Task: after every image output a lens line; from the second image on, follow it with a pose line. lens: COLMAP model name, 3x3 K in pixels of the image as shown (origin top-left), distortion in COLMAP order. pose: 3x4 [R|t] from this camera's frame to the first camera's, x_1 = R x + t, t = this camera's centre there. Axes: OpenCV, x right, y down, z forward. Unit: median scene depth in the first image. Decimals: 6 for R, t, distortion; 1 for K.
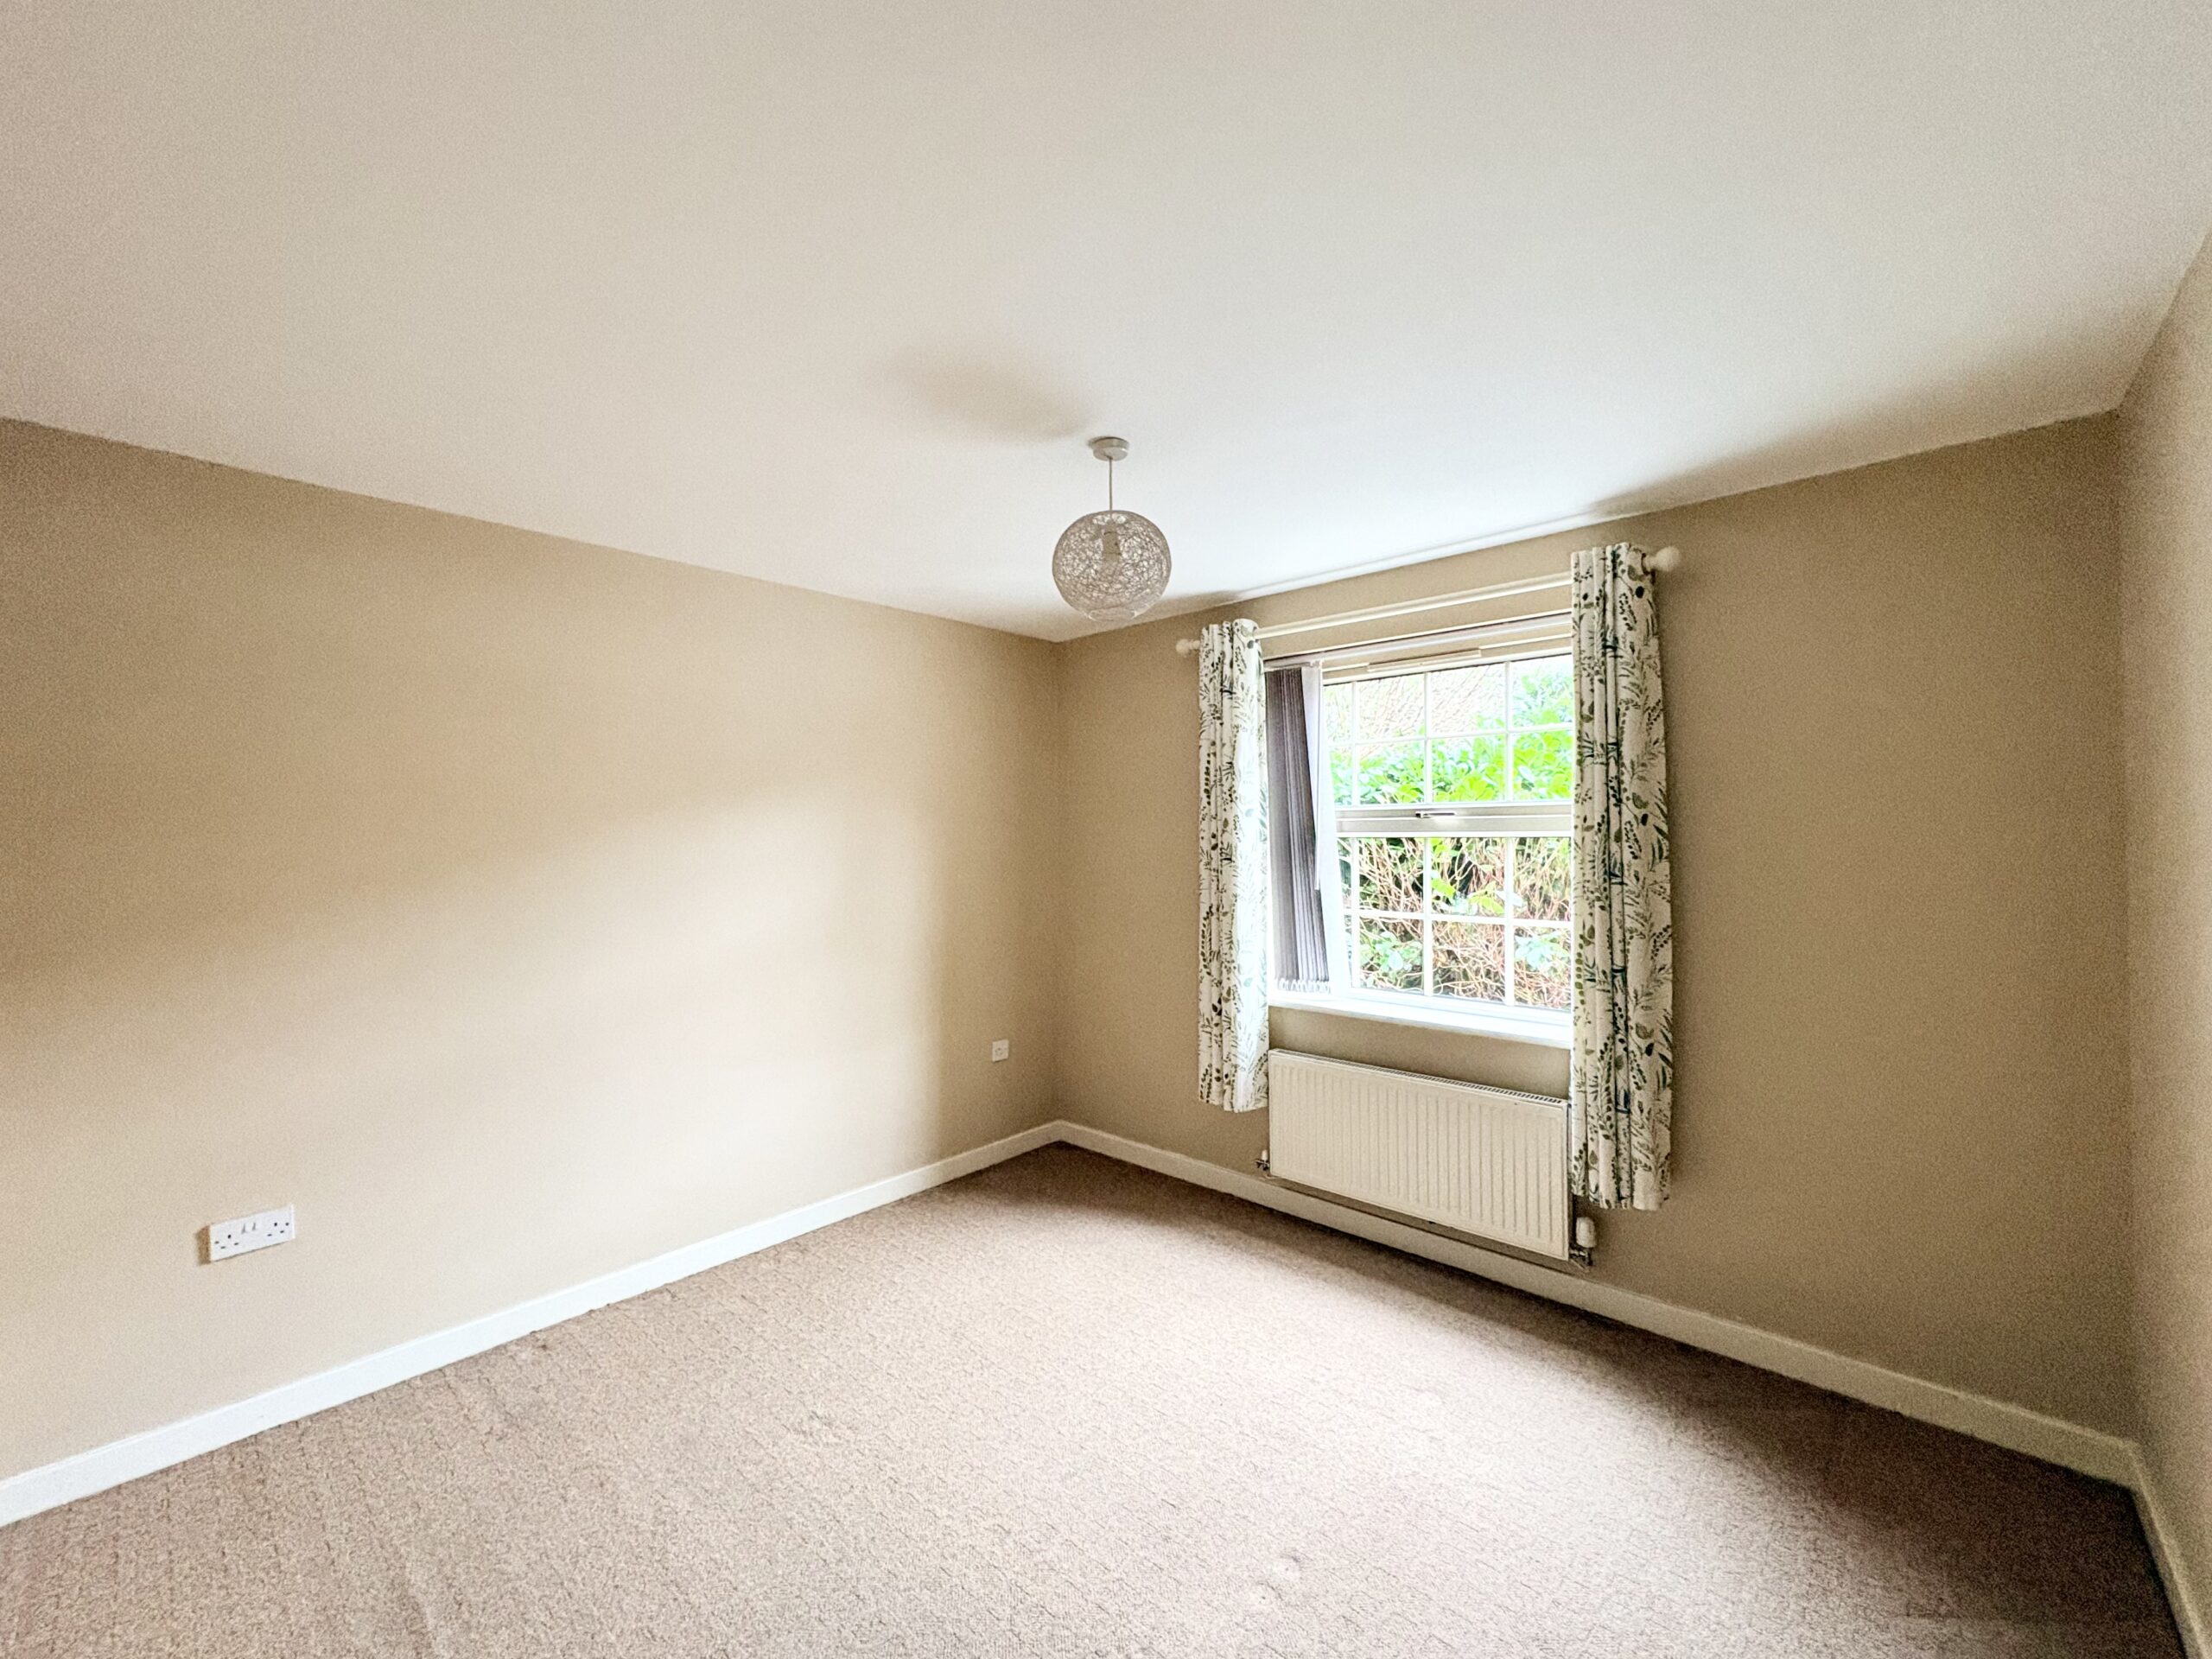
lens RADIAL K [[878.6, 0, 1102.2], [0, 878.6, 828.7], [0, 0, 1]] dist [-0.000197, -0.000325]
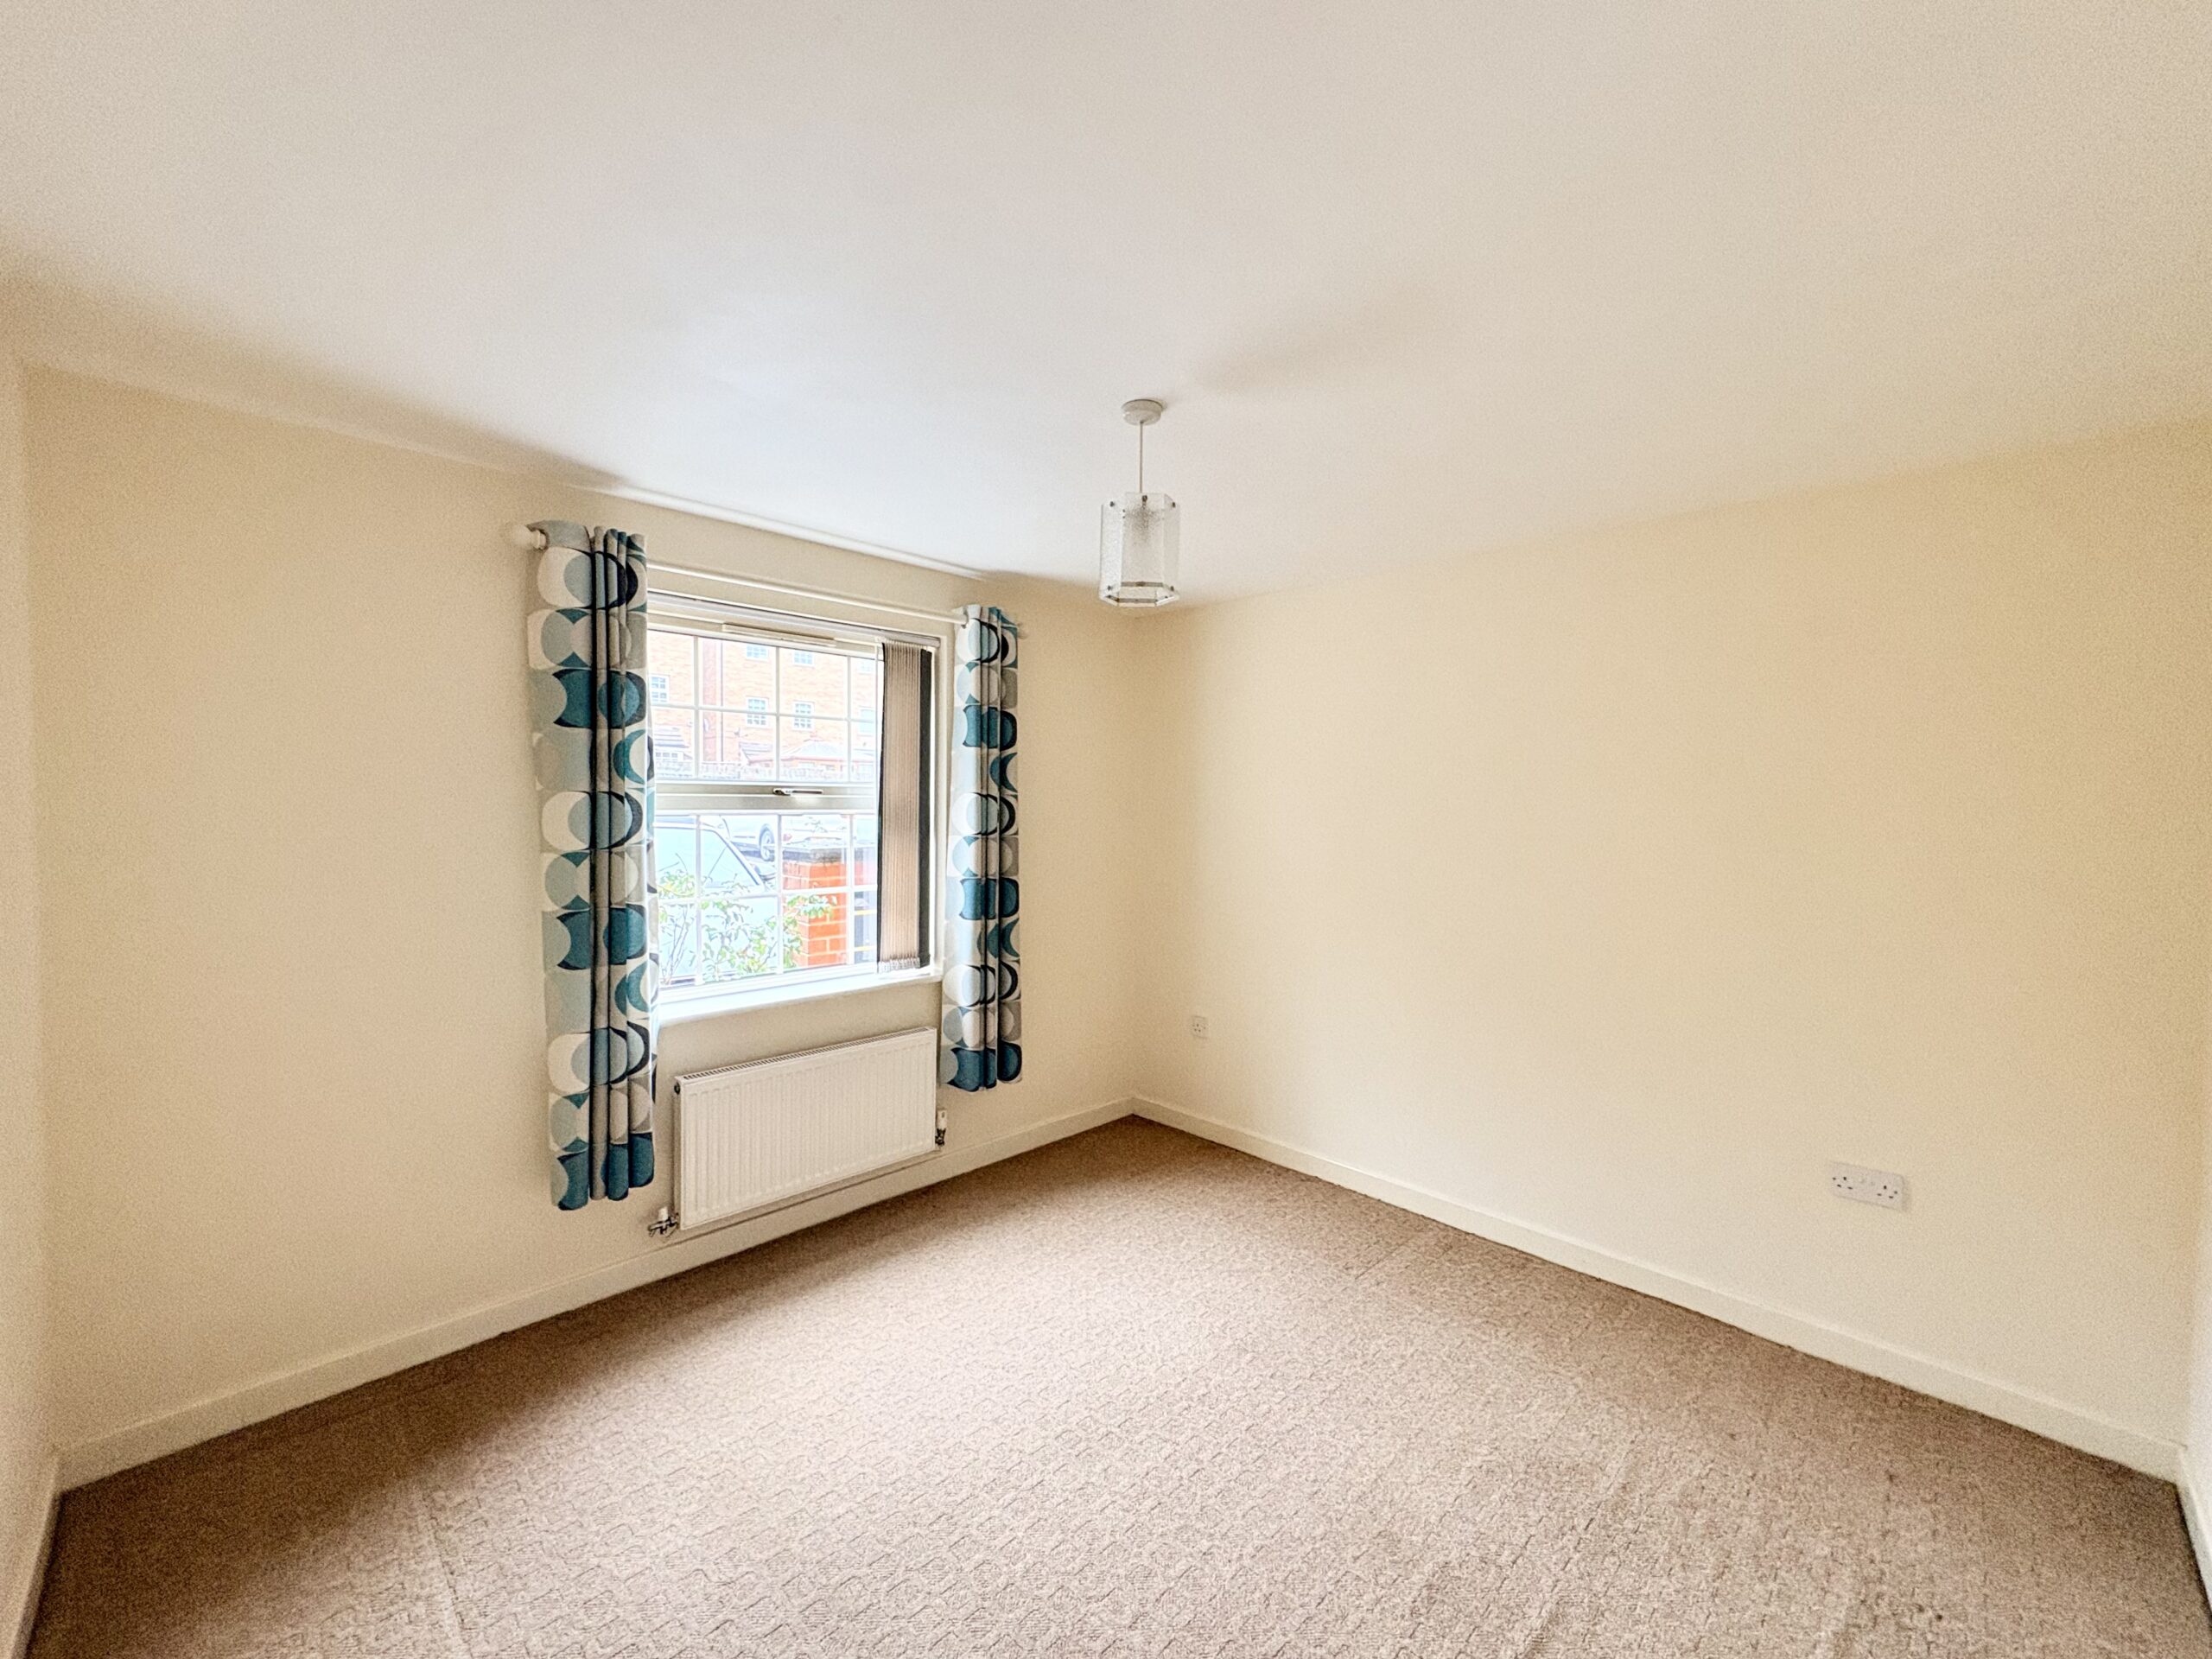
lens RADIAL K [[878.6, 0, 1102.2], [0, 878.6, 828.7], [0, 0, 1]] dist [-0.000197, -0.000325]
pose [[0.047759, -0.014635, 0.998752, -0.633220], [-0.010737, 0.999827, 0.015164, 0.007087], [-0.998801, -0.011447, 0.047593, 0.618998]]
